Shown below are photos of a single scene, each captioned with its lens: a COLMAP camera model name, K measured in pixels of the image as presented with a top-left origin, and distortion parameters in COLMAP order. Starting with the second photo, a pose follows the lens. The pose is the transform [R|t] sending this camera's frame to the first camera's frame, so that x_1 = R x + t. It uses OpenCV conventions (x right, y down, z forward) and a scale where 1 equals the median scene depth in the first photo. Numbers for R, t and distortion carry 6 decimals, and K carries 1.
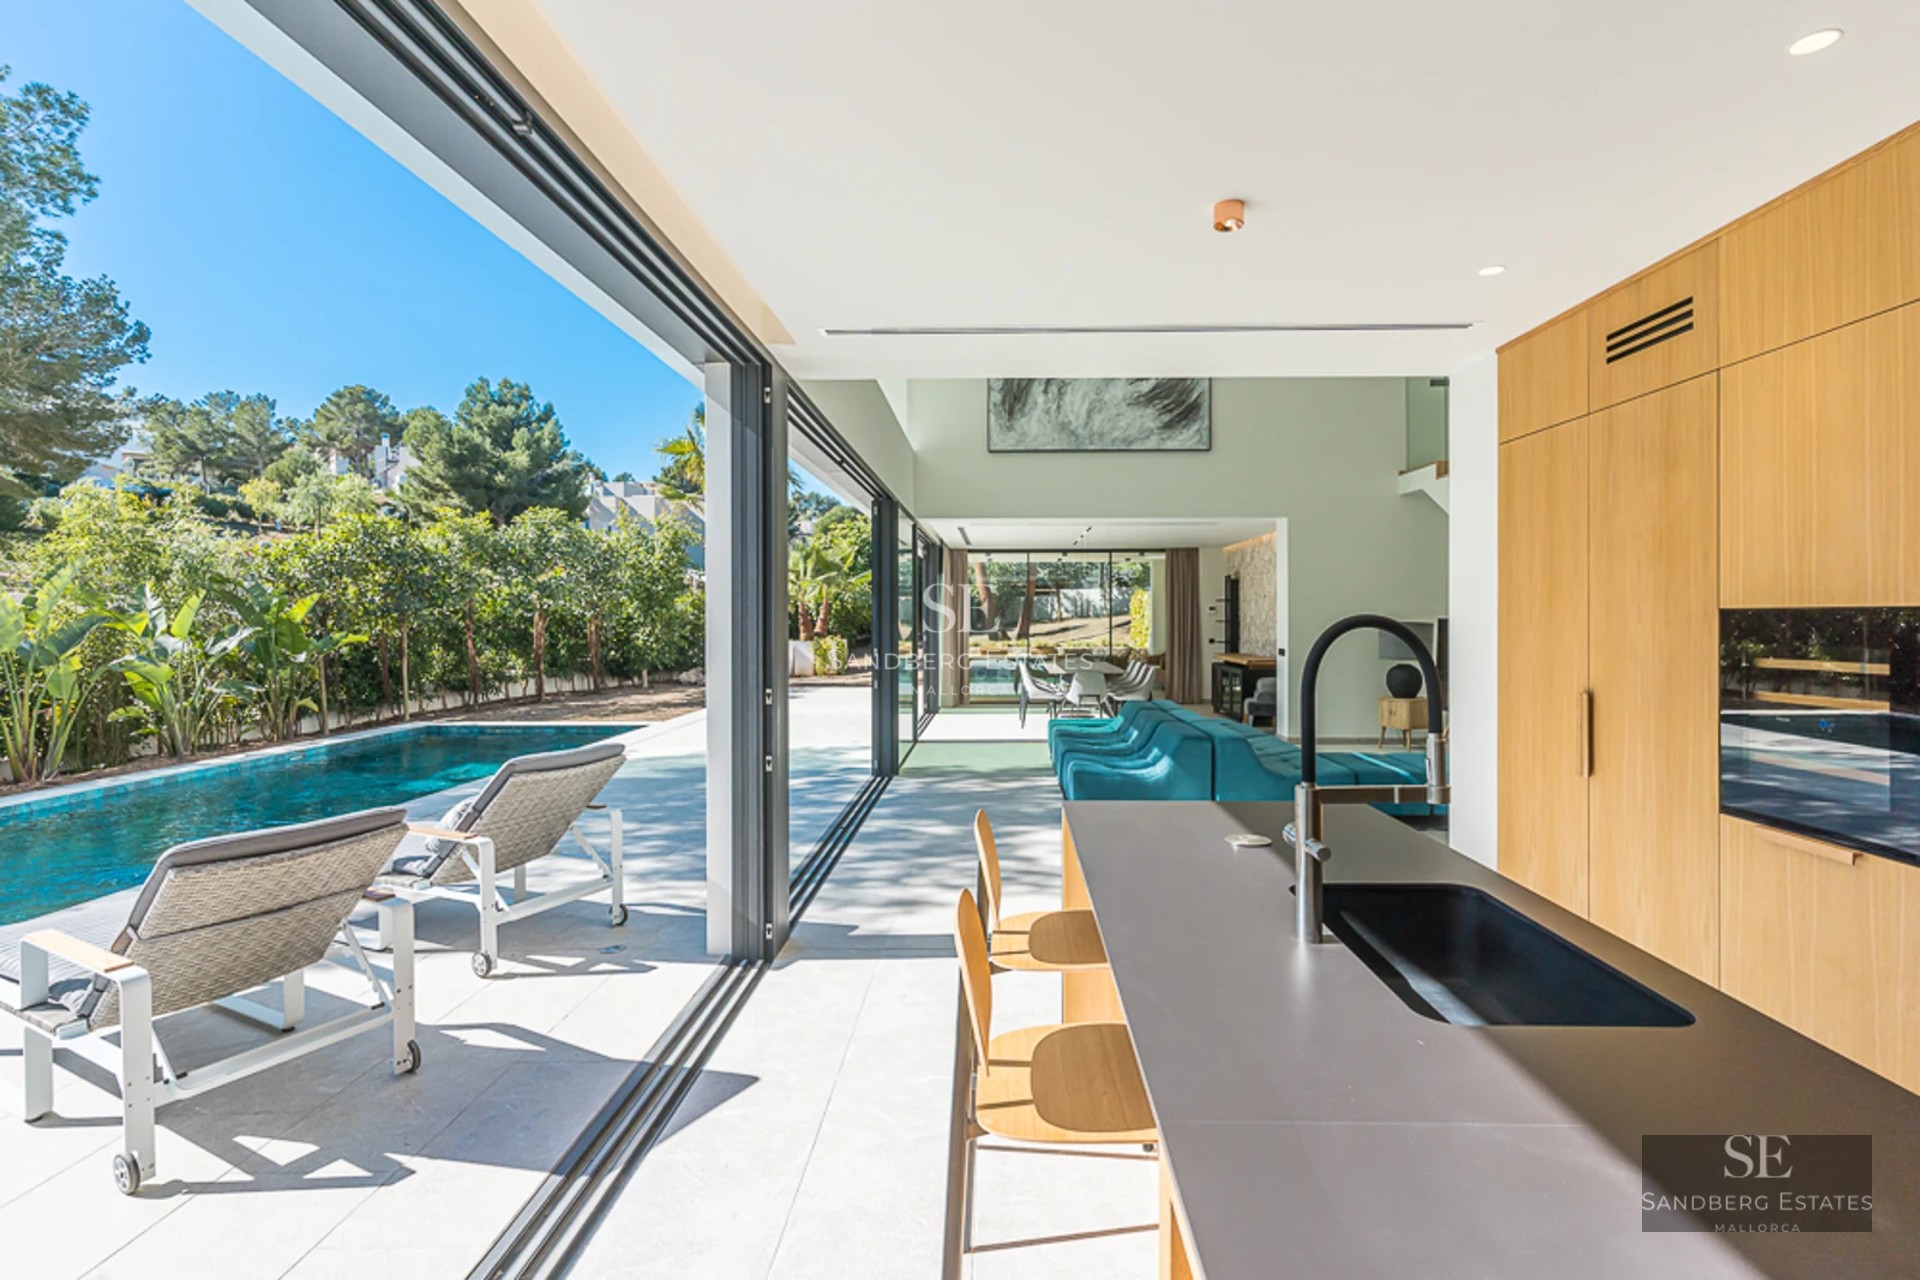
lens RADIAL K [[928.6, 0, 985.5], [0, 928.6, 640.1], [0, 0, 1]] dist [-0.000509, 0.000515]
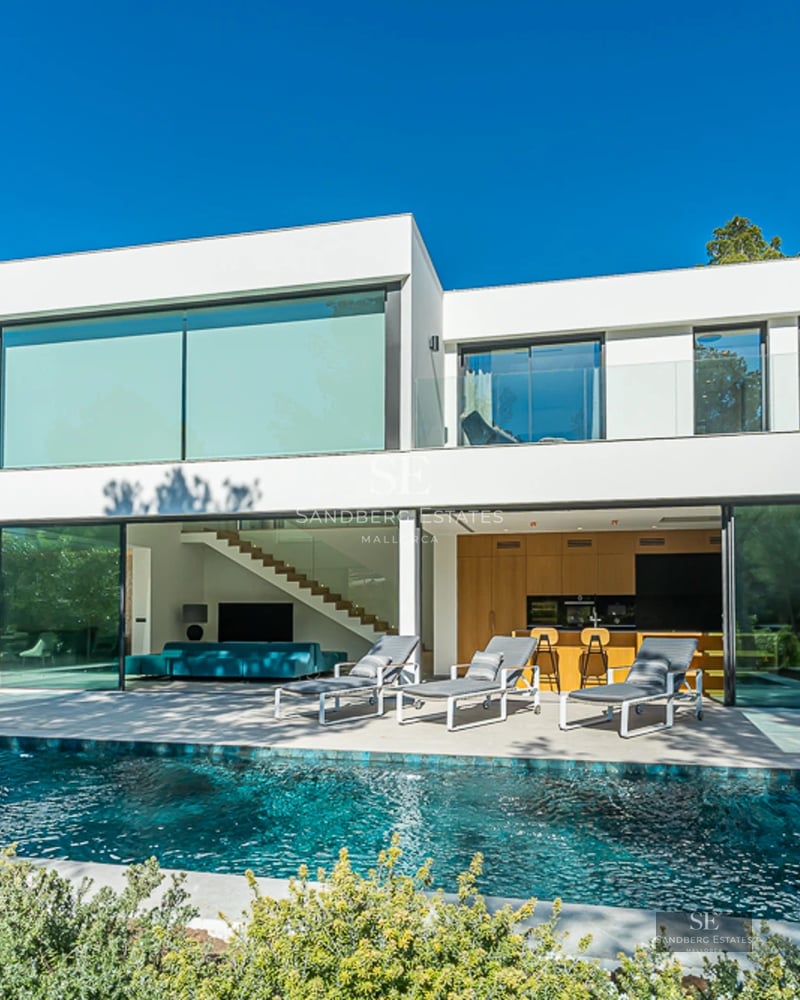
lens RADIAL K [[756.2, 0, 380.7], [0, 756.2, 589.8], [0, 0, 1]] dist [0.021986, -0.009036]
pose [[0.218539, 0.037845, 0.975094, -0.633505], [0.023544, 0.998752, -0.044040, 0.018211], [-0.975544, 0.032582, 0.217376, 0.130000]]
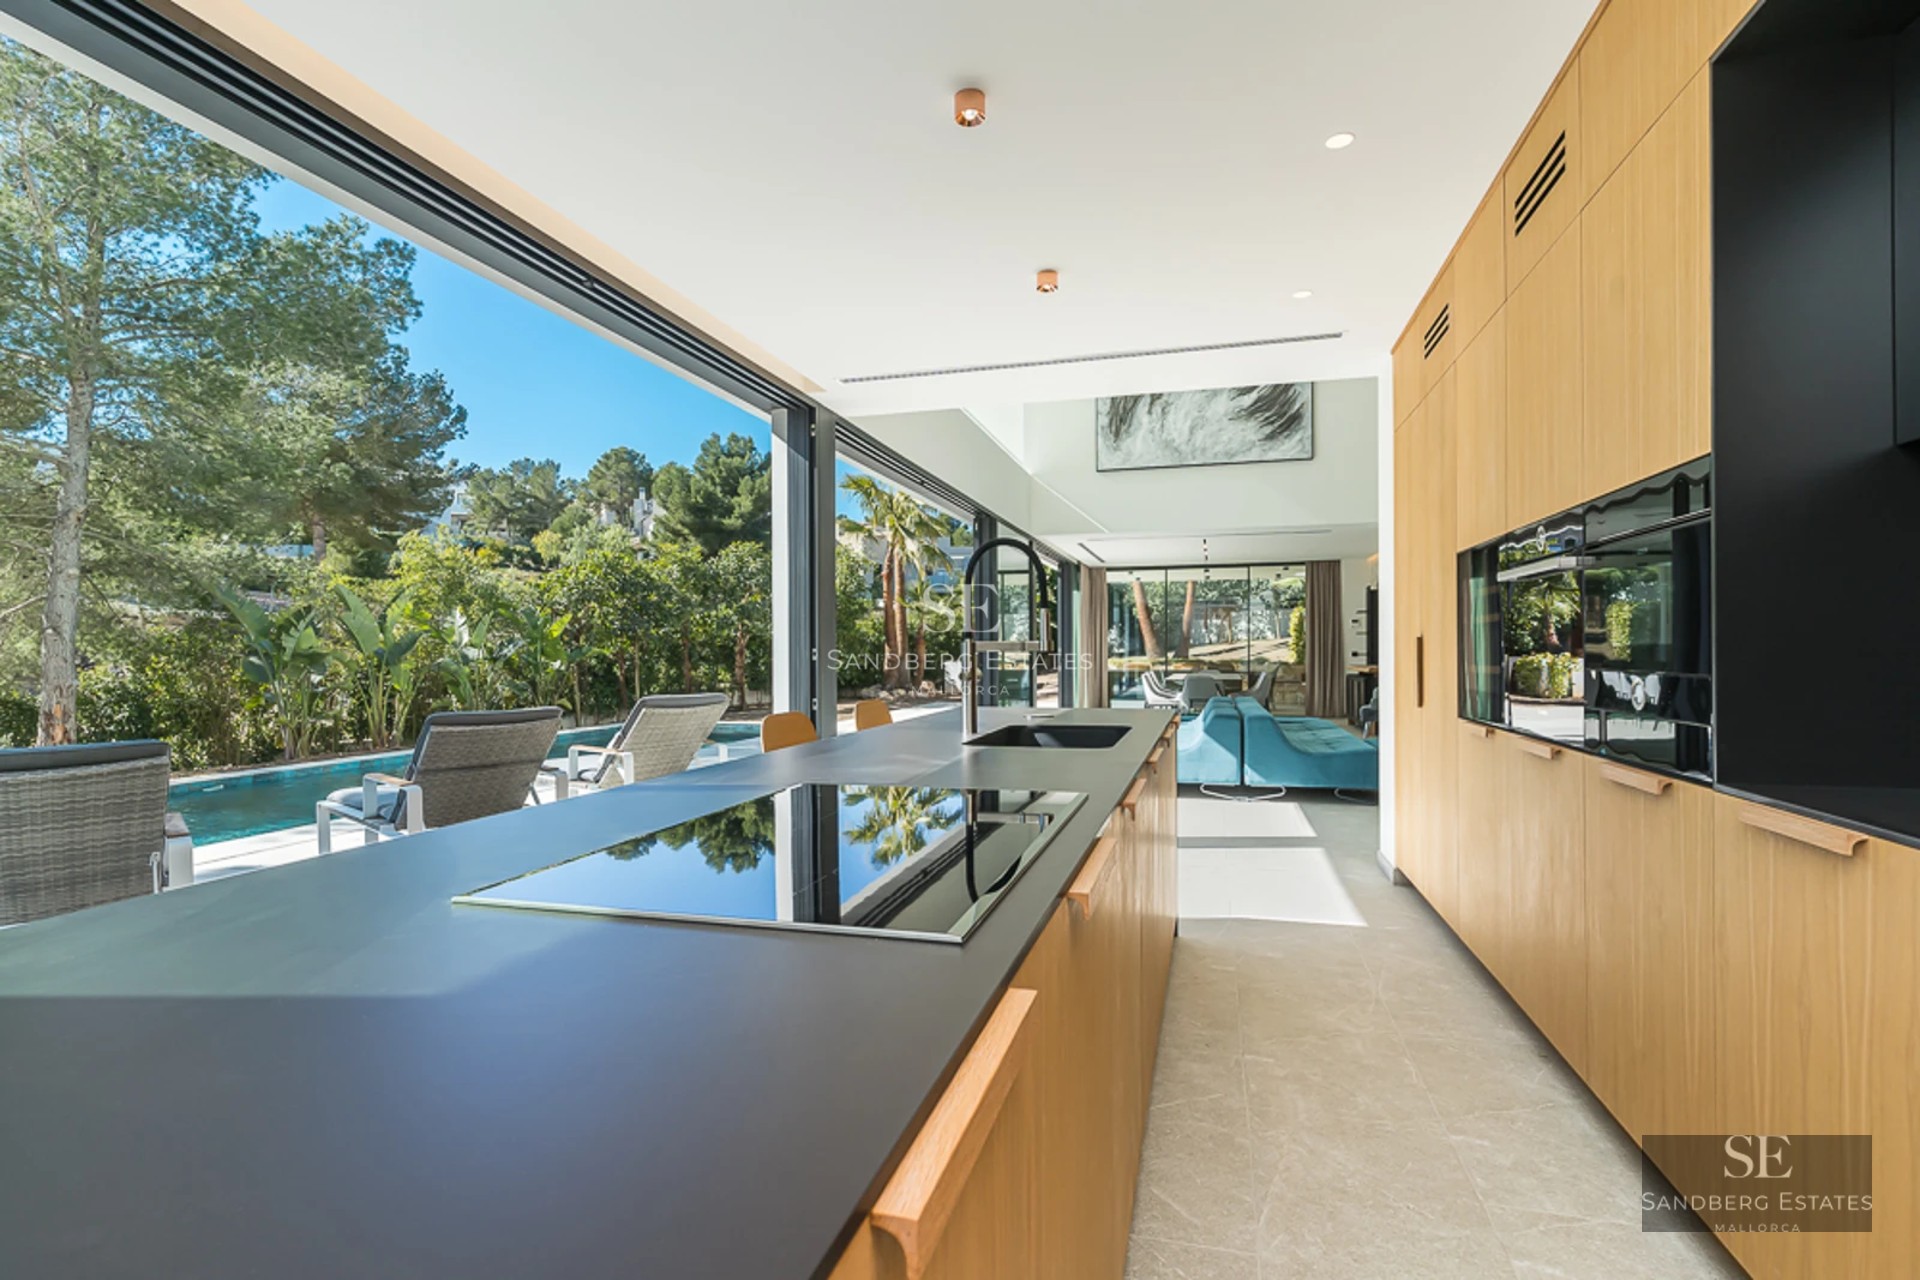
lens RADIAL K [[928.6, 0, 946.1], [0, 928.6, 683.9], [0, 0, 1]] dist [-0.000509, 0.000515]
pose [[0.965971, 0.006730, -0.258565, 0.064456], [-0.003749, 0.999921, 0.012019, 0.018499], [0.258625, -0.010641, 0.965919, -0.054419]]
